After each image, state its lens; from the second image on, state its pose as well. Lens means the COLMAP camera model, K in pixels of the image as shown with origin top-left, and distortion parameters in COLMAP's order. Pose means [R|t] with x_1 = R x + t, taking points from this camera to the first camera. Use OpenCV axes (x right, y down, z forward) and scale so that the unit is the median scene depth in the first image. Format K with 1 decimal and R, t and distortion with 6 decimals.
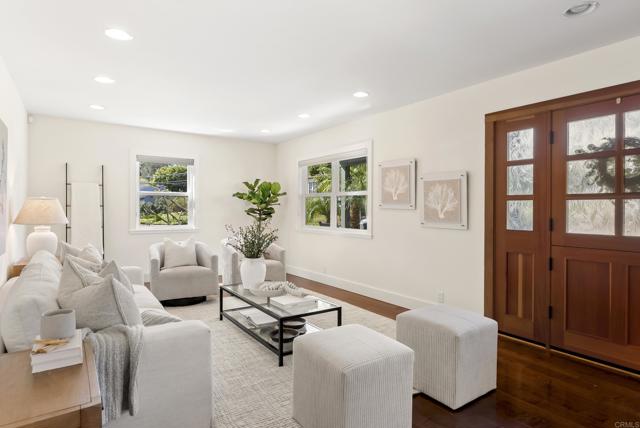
lens RADIAL K [[365.2, 0, 320.0], [0, 365.2, 214.0], [0, 0, 1]] dist [0.002163, 0.000278]
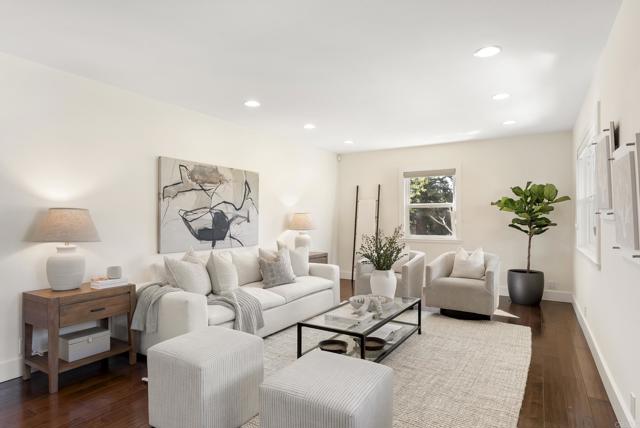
lens RADIAL K [[365.2, 0, 320.0], [0, 365.2, 214.0], [0, 0, 1]] dist [0.002163, 0.000278]
pose [[0.421737, -0.019393, -0.906511, 0.379659], [-0.009580, 0.999620, -0.025842, -0.001254], [0.906668, 0.019583, 0.421391, 0.269058]]
